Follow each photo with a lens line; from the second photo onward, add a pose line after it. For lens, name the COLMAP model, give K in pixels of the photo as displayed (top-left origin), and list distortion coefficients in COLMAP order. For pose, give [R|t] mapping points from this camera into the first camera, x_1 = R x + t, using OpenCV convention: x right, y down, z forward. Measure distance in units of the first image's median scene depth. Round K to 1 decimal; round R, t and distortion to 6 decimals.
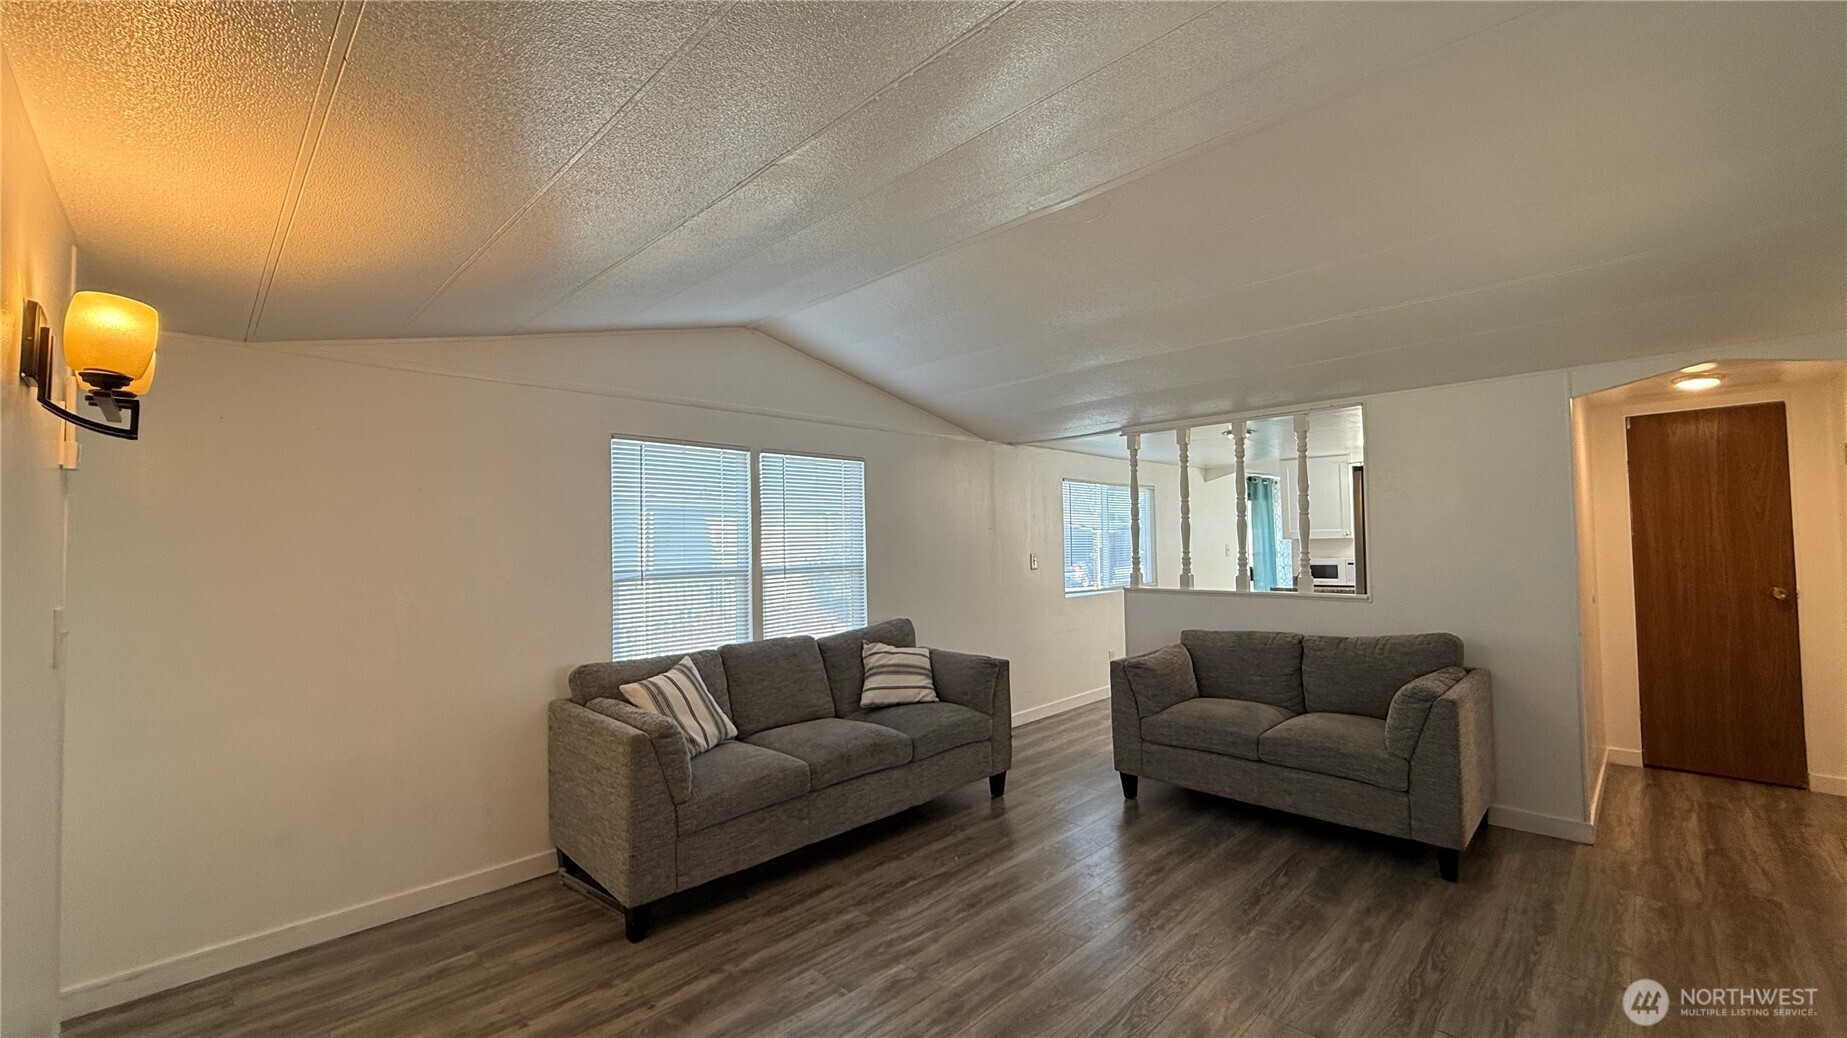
lens RADIAL K [[736.3, 0, 917.7], [0, 736.3, 514.0], [0, 0, 1]] dist [0.000049, -0.000152]
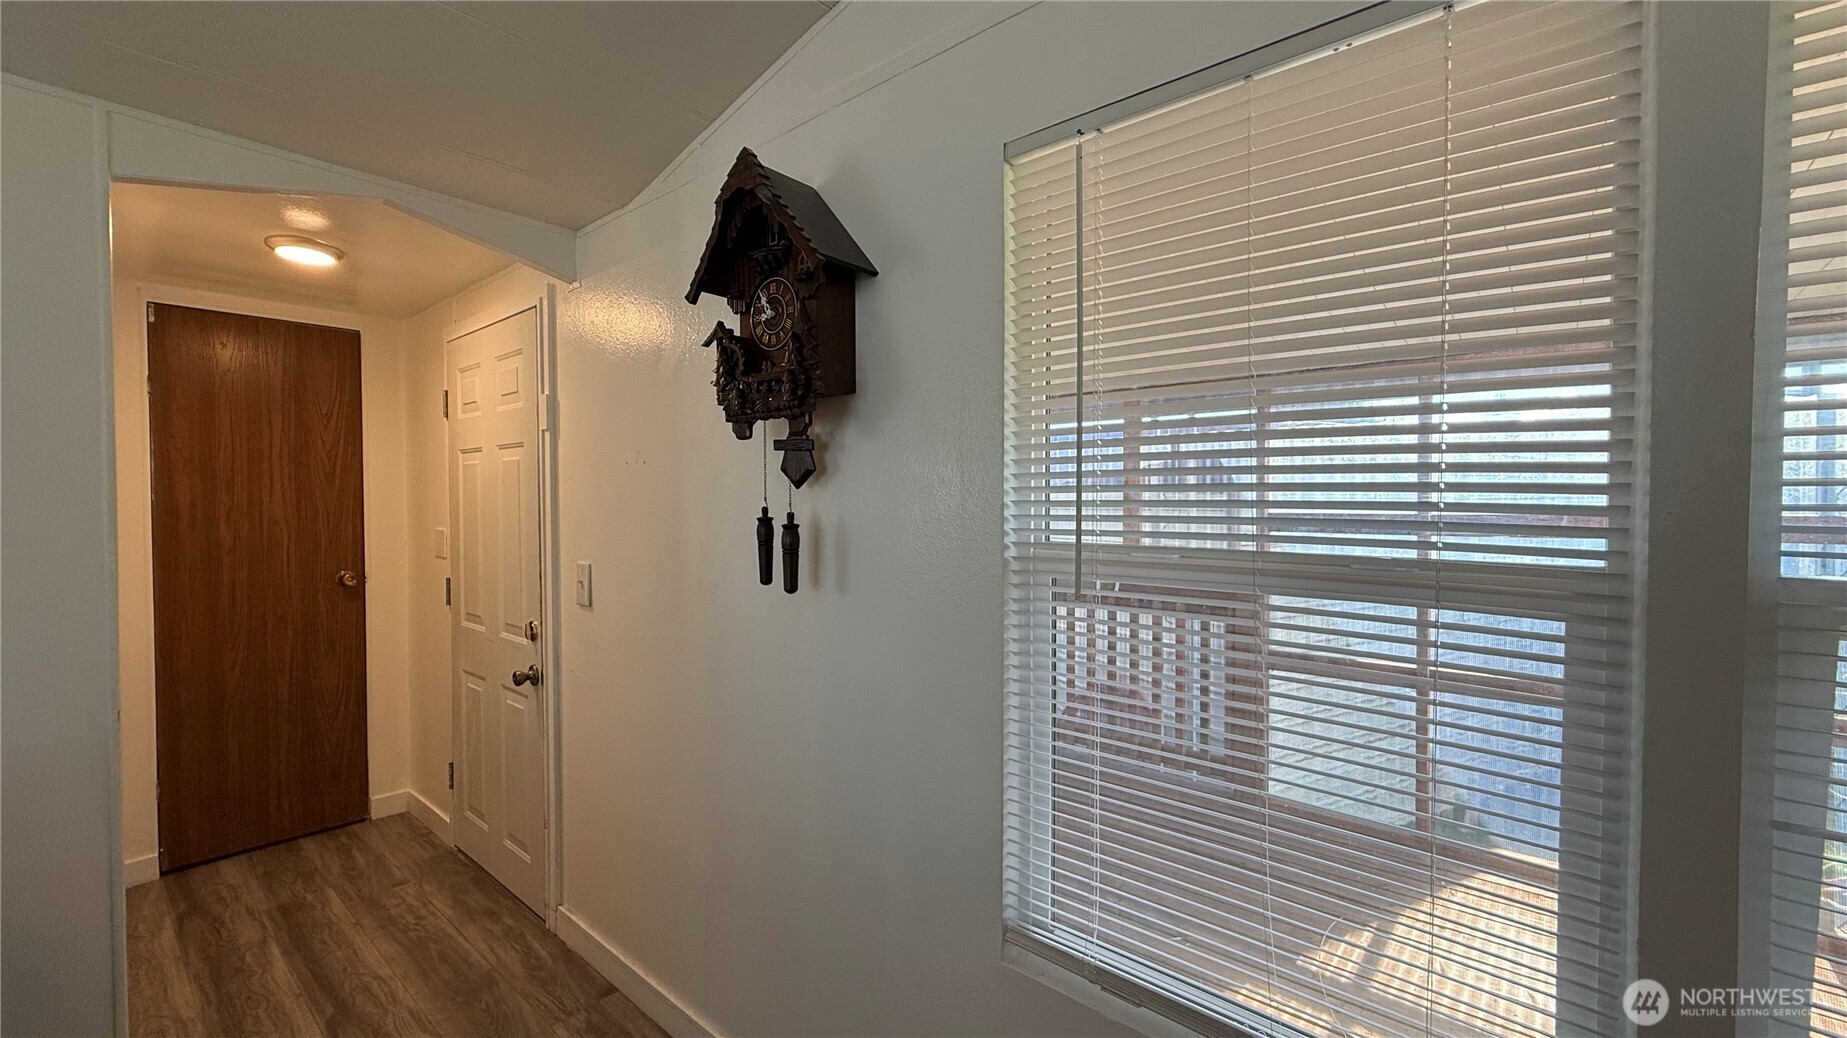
lens RADIAL K [[736.3, 0, 923.7], [0, 736.3, 520.4], [0, 0, 1]] dist [0.000049, -0.000152]
pose [[-0.089778, -0.008485, 0.995926, 0.364147], [-0.037858, 0.999270, 0.005100, 0.021038], [-0.995242, -0.037246, -0.090034, 0.492574]]
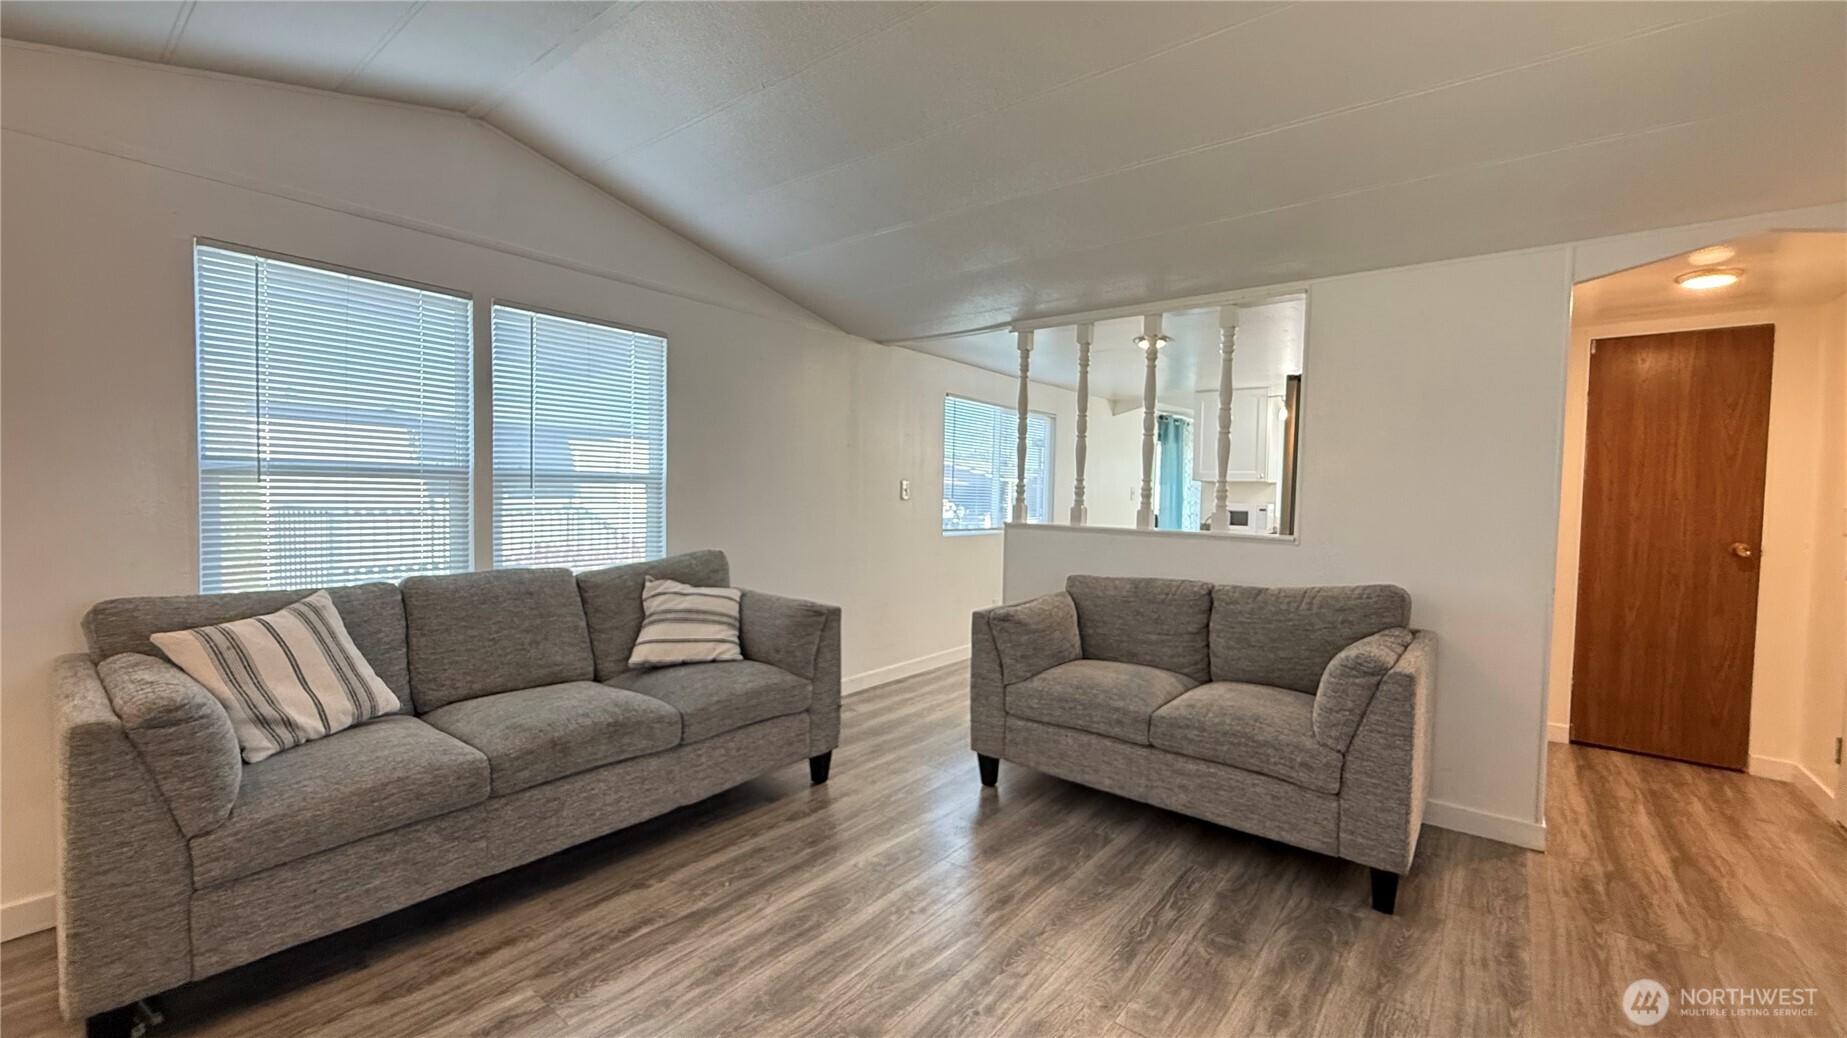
lens RADIAL K [[736.3, 0, 920.4], [0, 736.3, 515.0], [0, 0, 1]] dist [0.000049, -0.000152]
pose [[0.992890, 0.035986, 0.113467, 0.124346], [-0.044003, 0.996648, 0.068961, 0.052322], [-0.110605, -0.073463, 0.991146, 0.268754]]
